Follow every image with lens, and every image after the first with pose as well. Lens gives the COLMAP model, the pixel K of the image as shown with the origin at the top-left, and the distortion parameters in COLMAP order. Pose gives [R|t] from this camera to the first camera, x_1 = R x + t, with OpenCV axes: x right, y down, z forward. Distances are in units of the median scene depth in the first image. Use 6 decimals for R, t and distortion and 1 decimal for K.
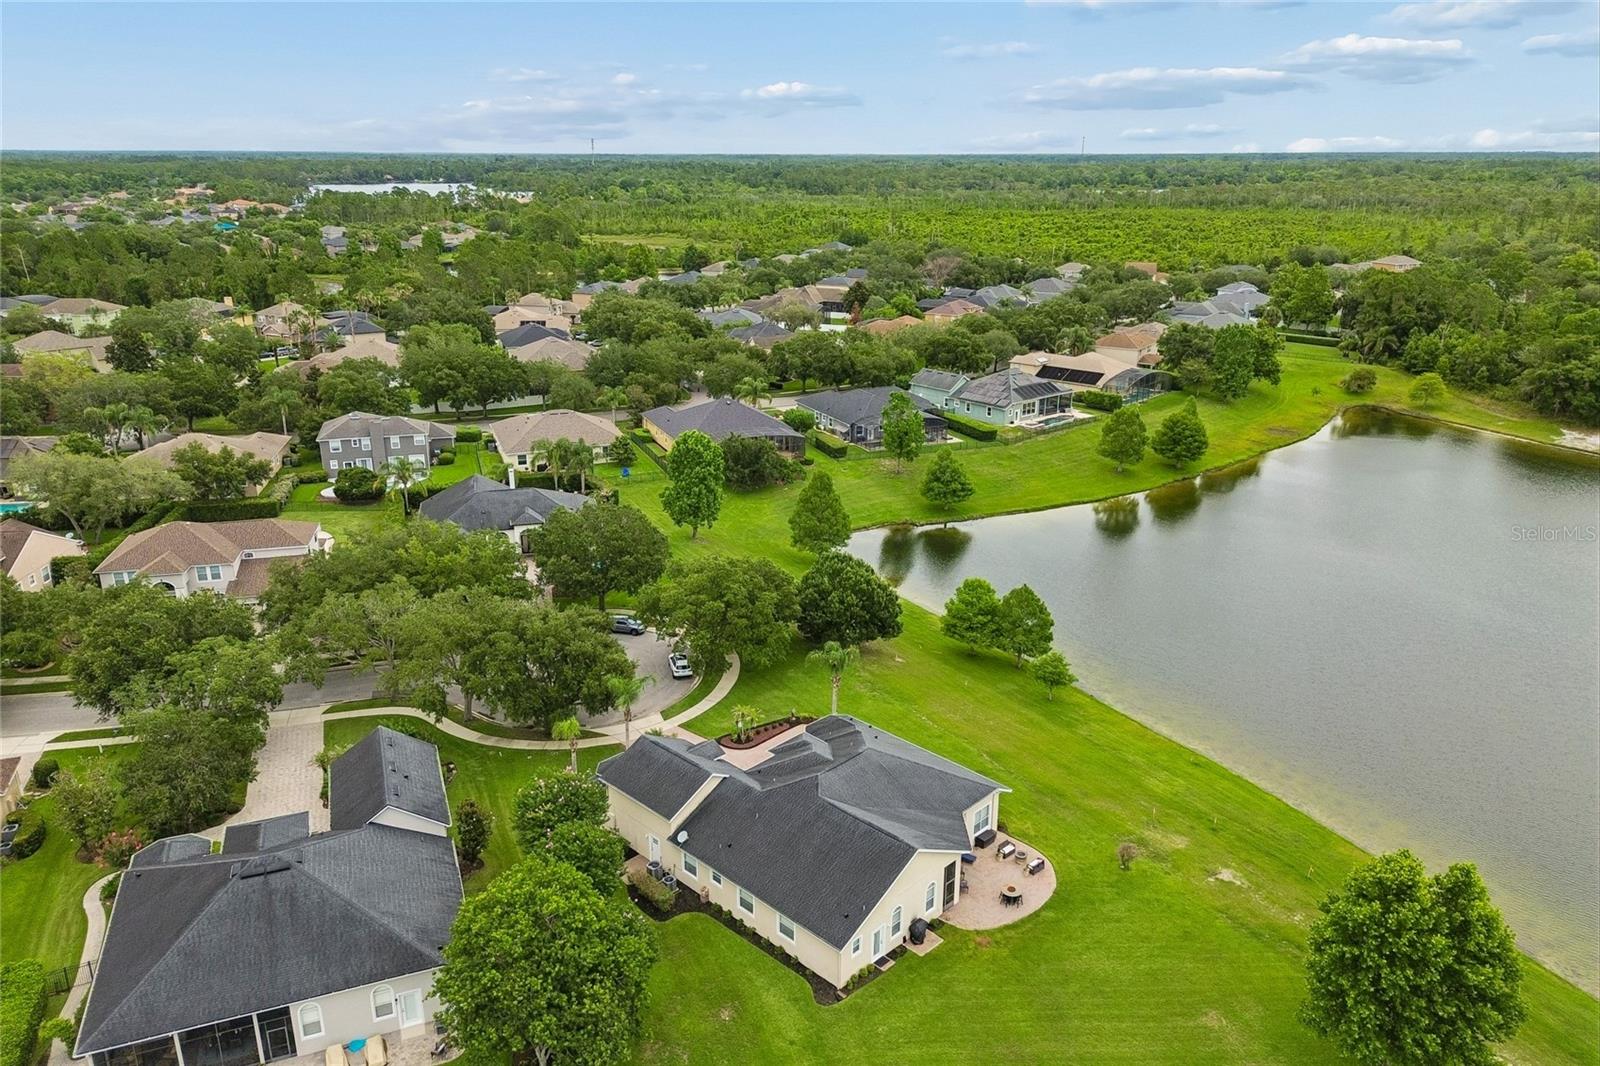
lens RADIAL K [[1133.9, 0, 793.0], [0, 1133.9, 531.5], [0, 0, 1]] dist [0.033586, -0.005958]
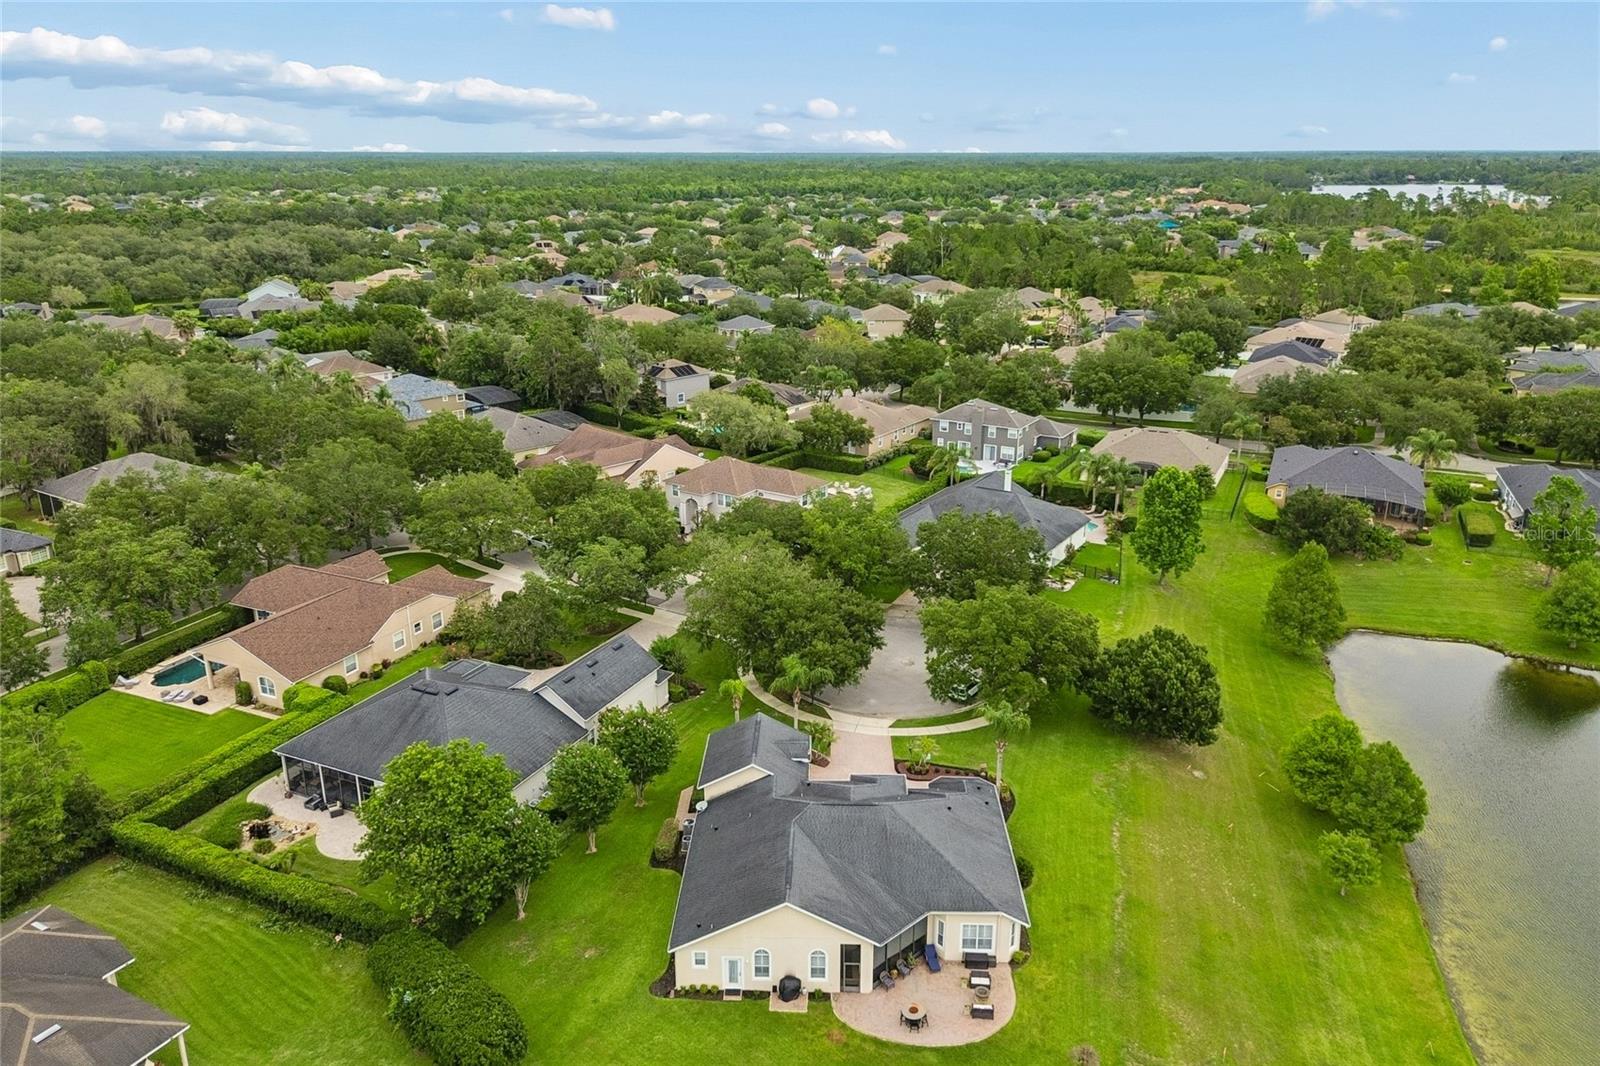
lens RADIAL K [[1133.9, 0, 793.0], [0, 1133.9, 531.5], [0, 0, 1]] dist [0.033586, -0.005958]
pose [[0.680410, 0.229755, -0.695884, 0.538040], [-0.229608, 0.968607, 0.095295, -0.086668], [0.695933, 0.094940, 0.711803, 0.225948]]
